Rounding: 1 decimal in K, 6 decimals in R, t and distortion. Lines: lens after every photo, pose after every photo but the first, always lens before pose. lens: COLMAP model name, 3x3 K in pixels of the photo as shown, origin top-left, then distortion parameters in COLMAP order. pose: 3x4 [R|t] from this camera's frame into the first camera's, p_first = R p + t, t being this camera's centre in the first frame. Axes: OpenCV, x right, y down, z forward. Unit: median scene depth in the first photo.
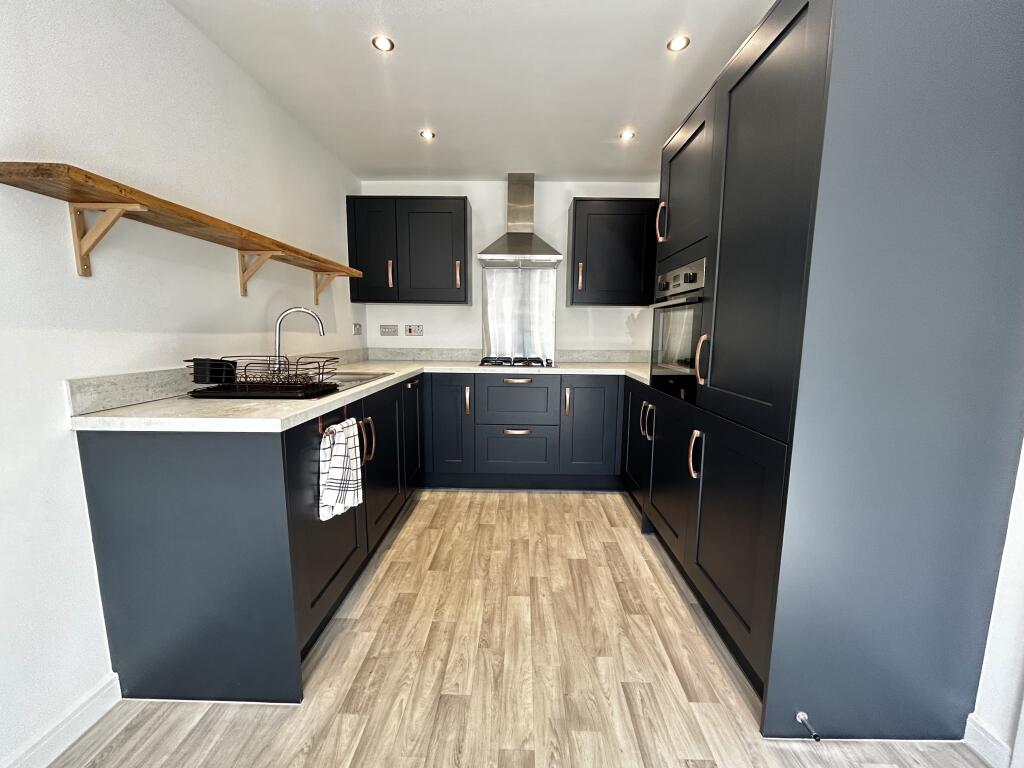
lens RADIAL K [[414.0, 0, 515.4], [0, 414.0, 384.5], [0, 0, 1]] dist [0.001344, 0.000872]
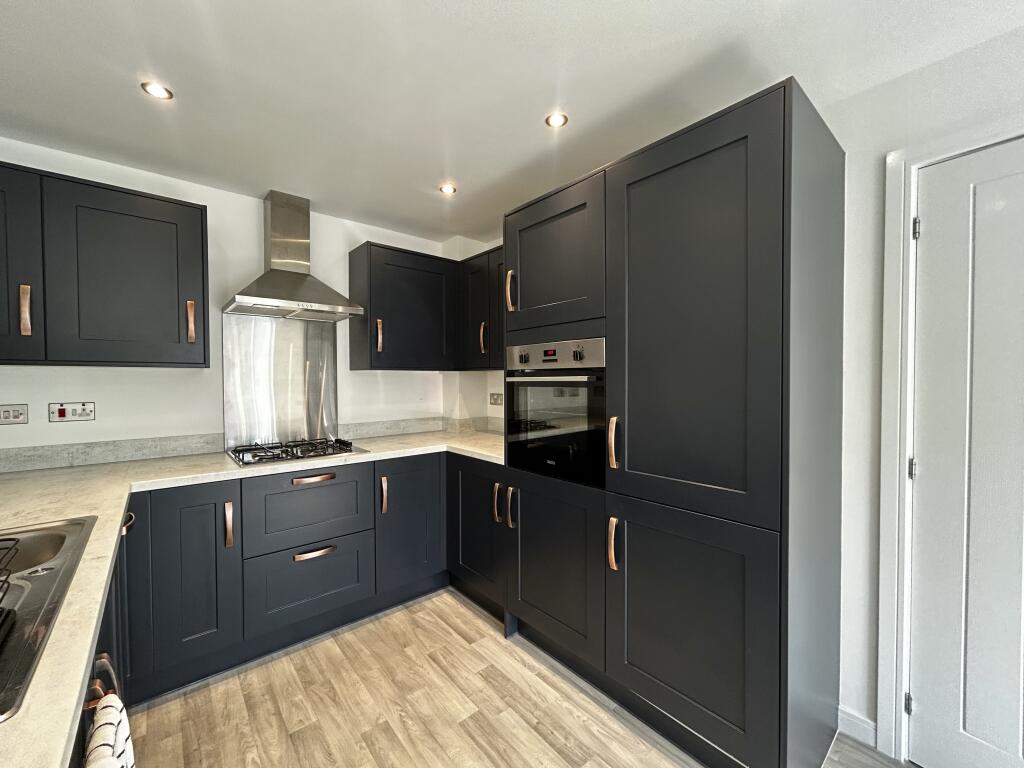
lens RADIAL K [[414.0, 0, 512.1], [0, 414.0, 384.9], [0, 0, 1]] dist [0.001344, 0.000872]
pose [[0.750233, -0.022813, 0.660780, -0.214663], [0.097190, 0.992353, -0.076087, -0.085183], [-0.653991, 0.121304, 0.746714, 0.251828]]
